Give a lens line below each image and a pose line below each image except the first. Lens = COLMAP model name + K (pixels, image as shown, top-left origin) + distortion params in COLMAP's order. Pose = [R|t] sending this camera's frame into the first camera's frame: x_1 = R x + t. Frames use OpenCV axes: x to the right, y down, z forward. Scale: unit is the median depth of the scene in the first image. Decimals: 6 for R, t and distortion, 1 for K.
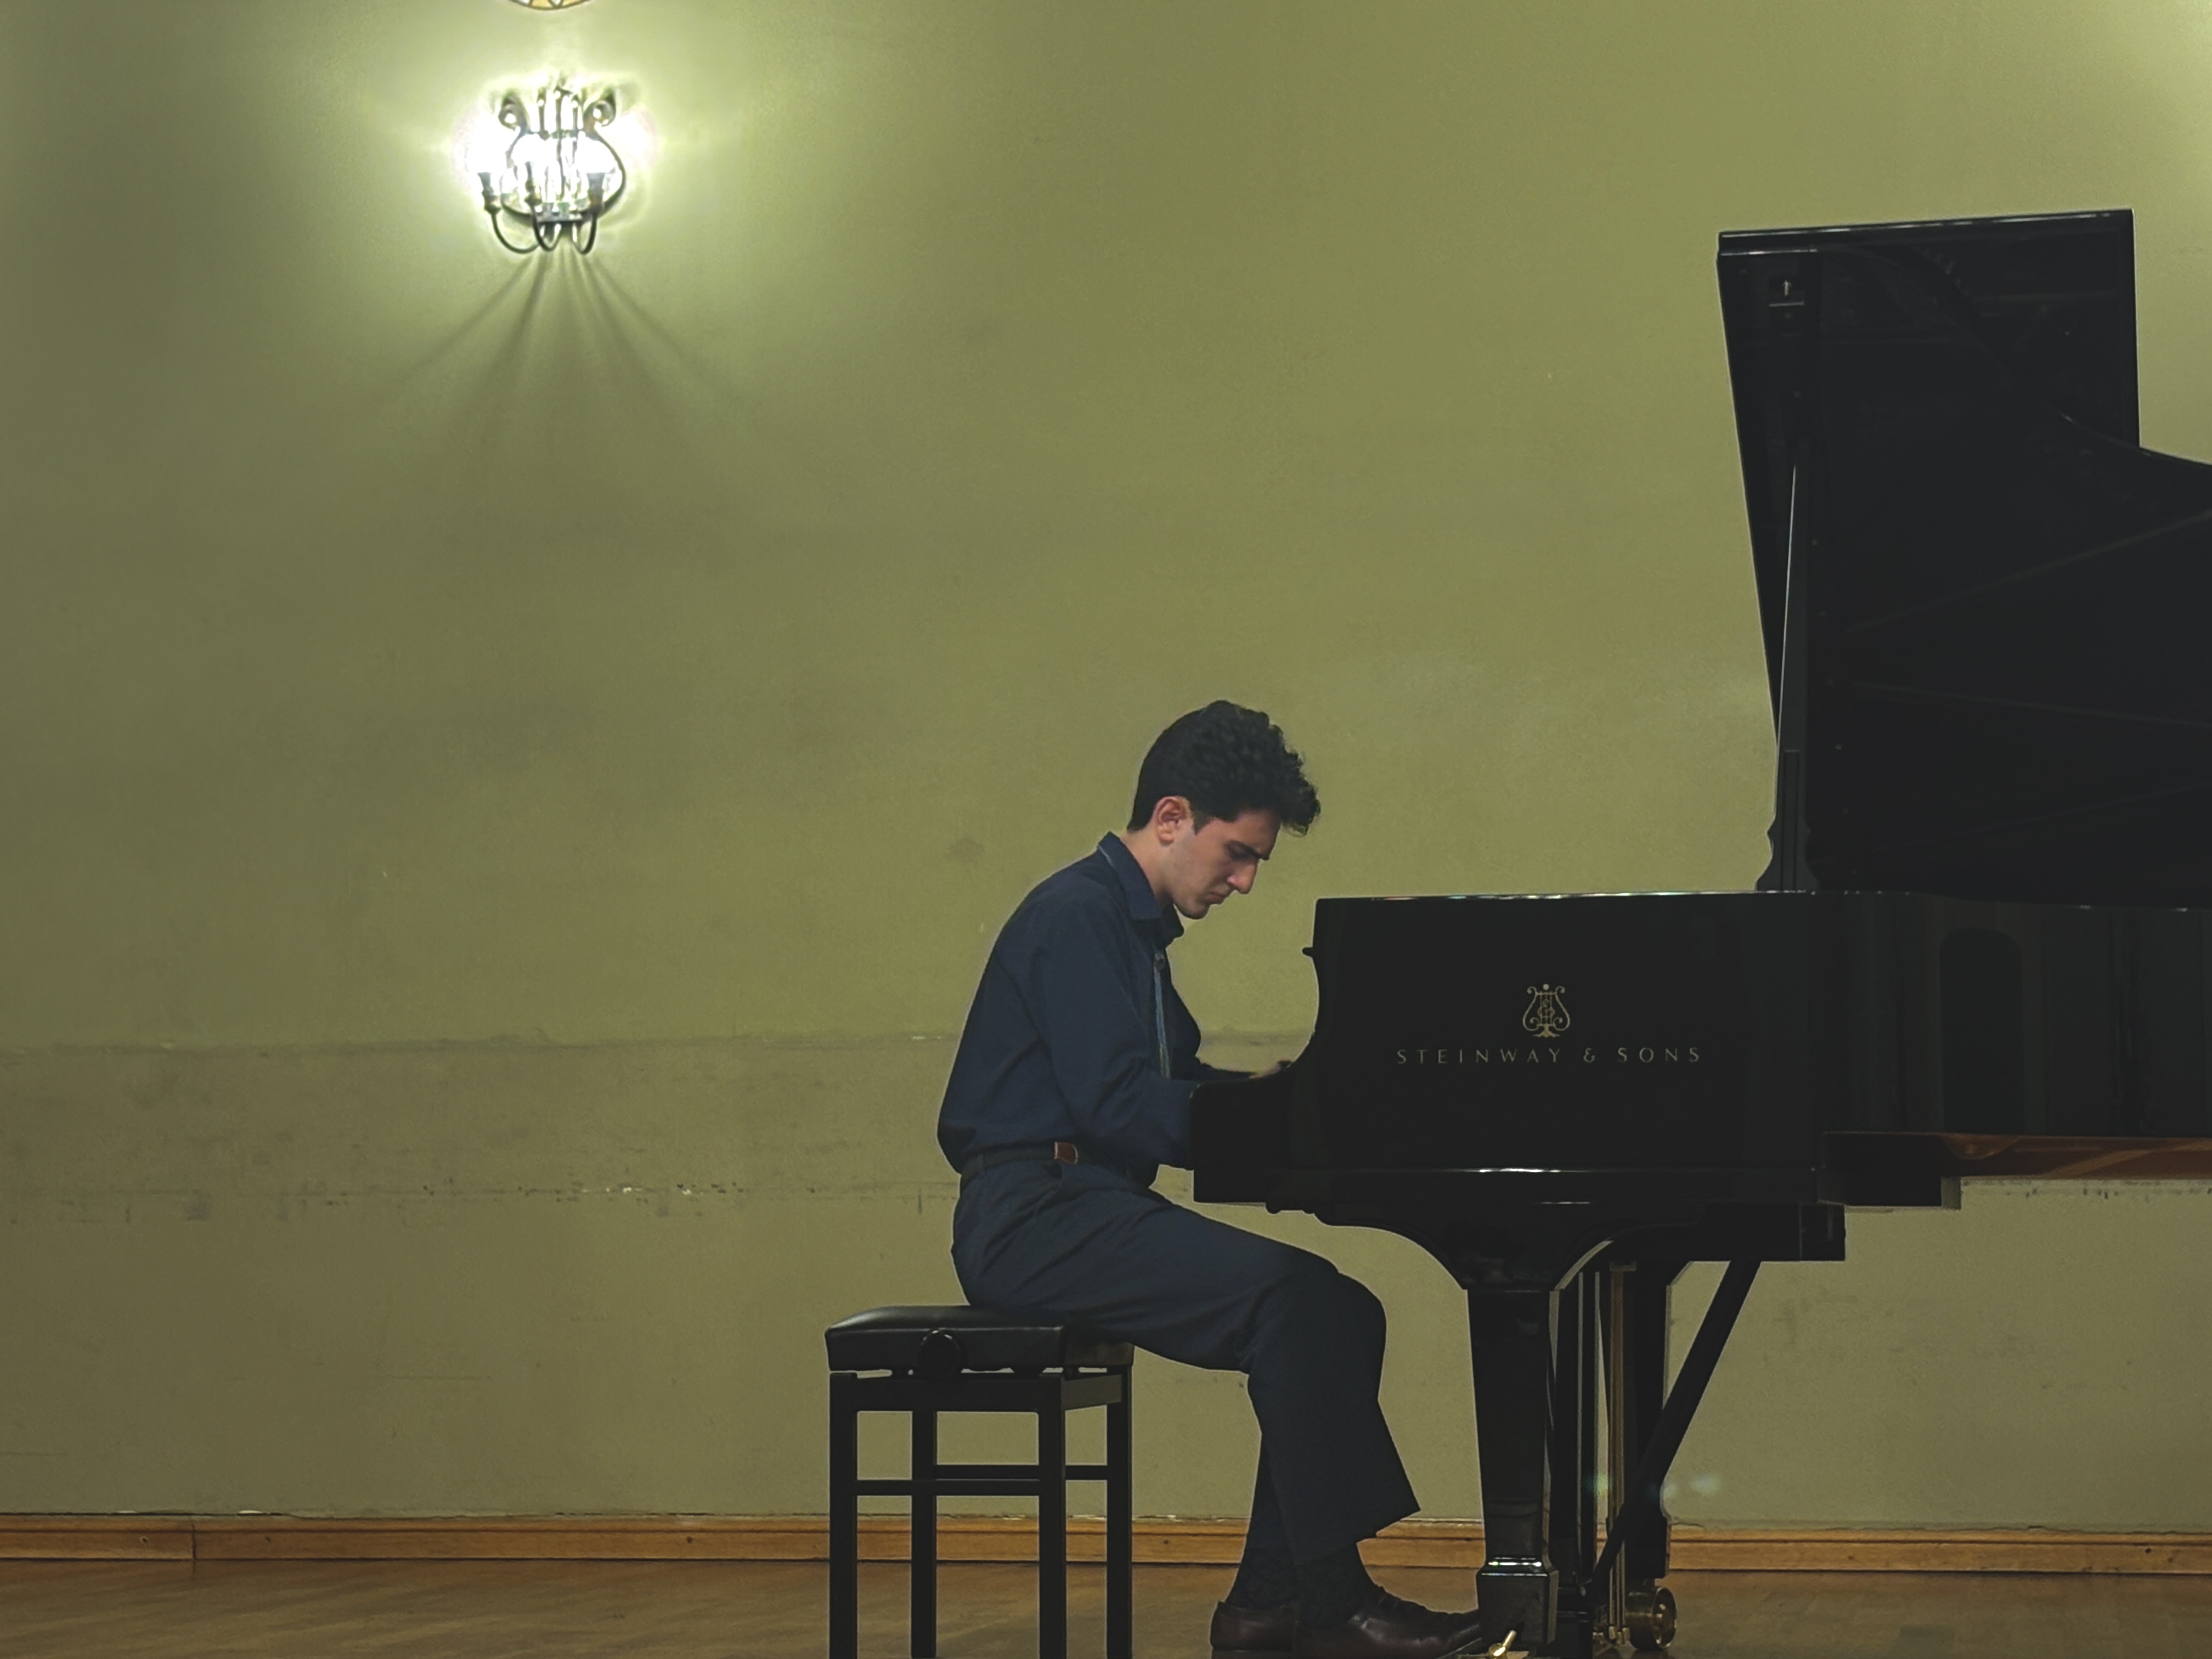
lens RADIAL K [[5018.4, 0, 1098.0], [0, 5018.4, 842.6], [0, 0, 1]] dist [0.224923, -0.664817]
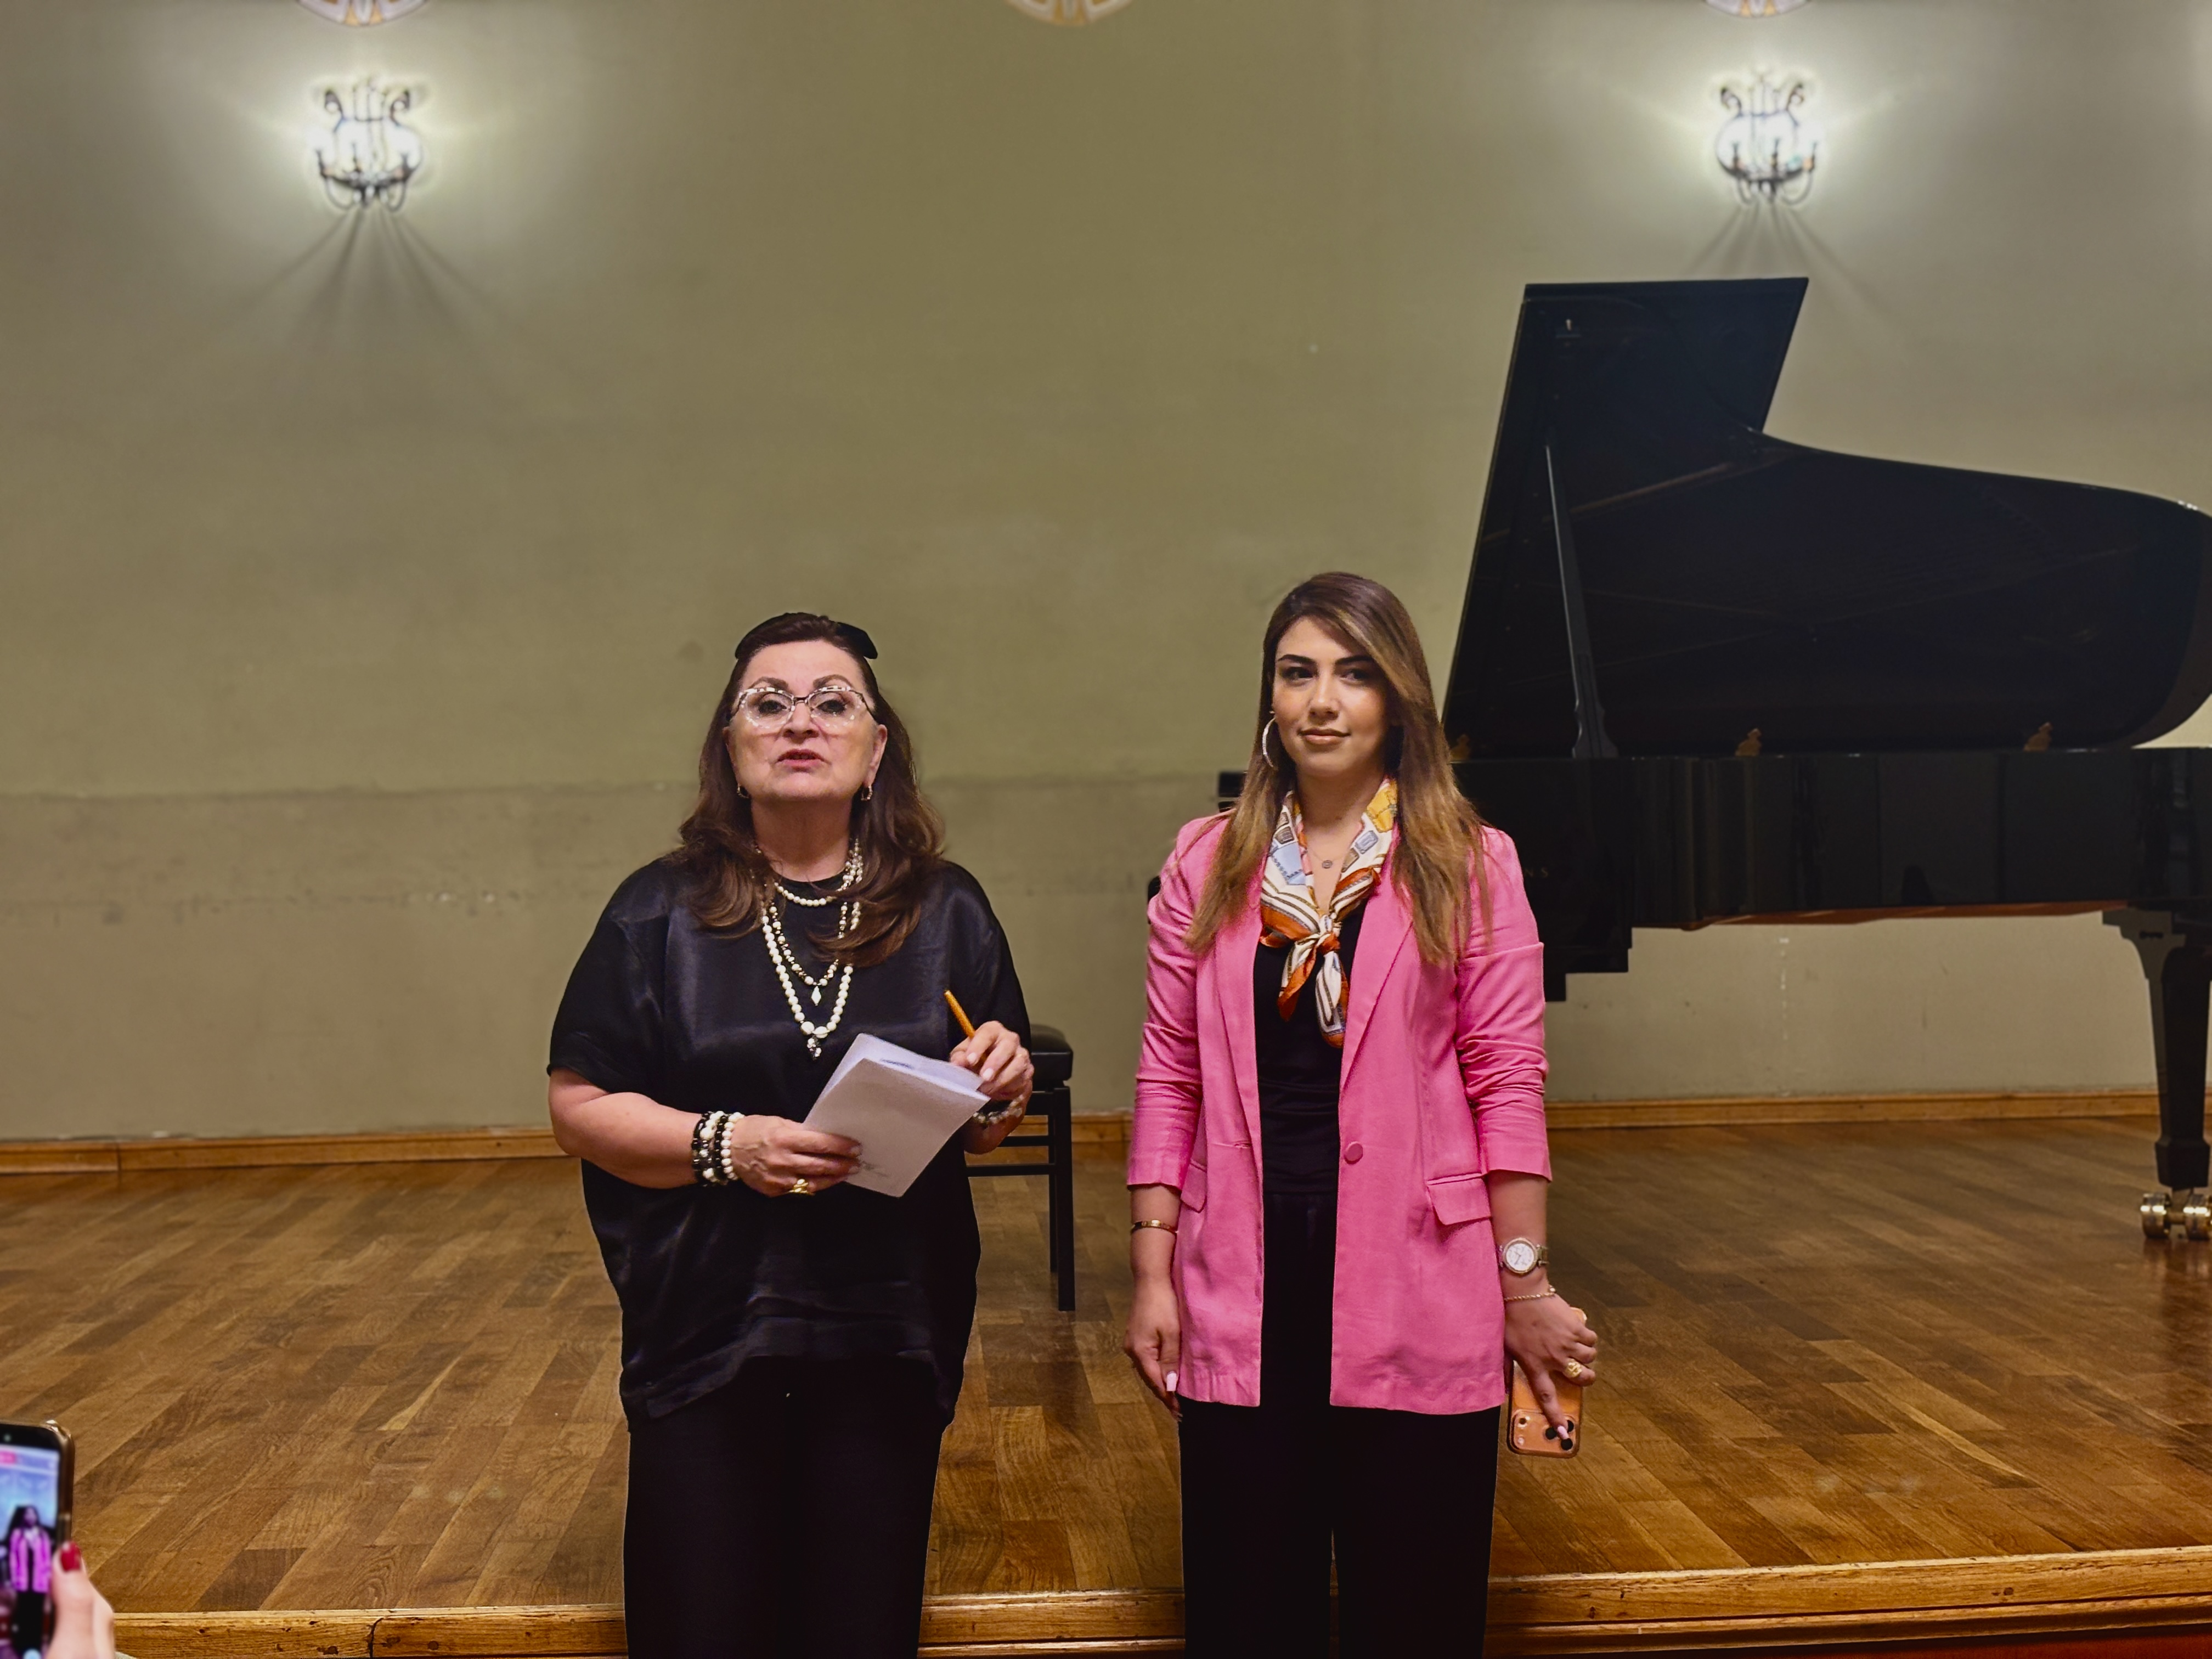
lens RADIAL K [[3289.4, 0, 1102.8], [0, 3289.4, 818.5], [0, 0, 1]] dist [0.233281, -0.898426]
pose [[0.969061, -0.017299, 0.246215, -0.143862], [-0.004070, 0.996285, 0.086019, -0.032400], [-0.246789, -0.084360, 0.965390, 0.074119]]
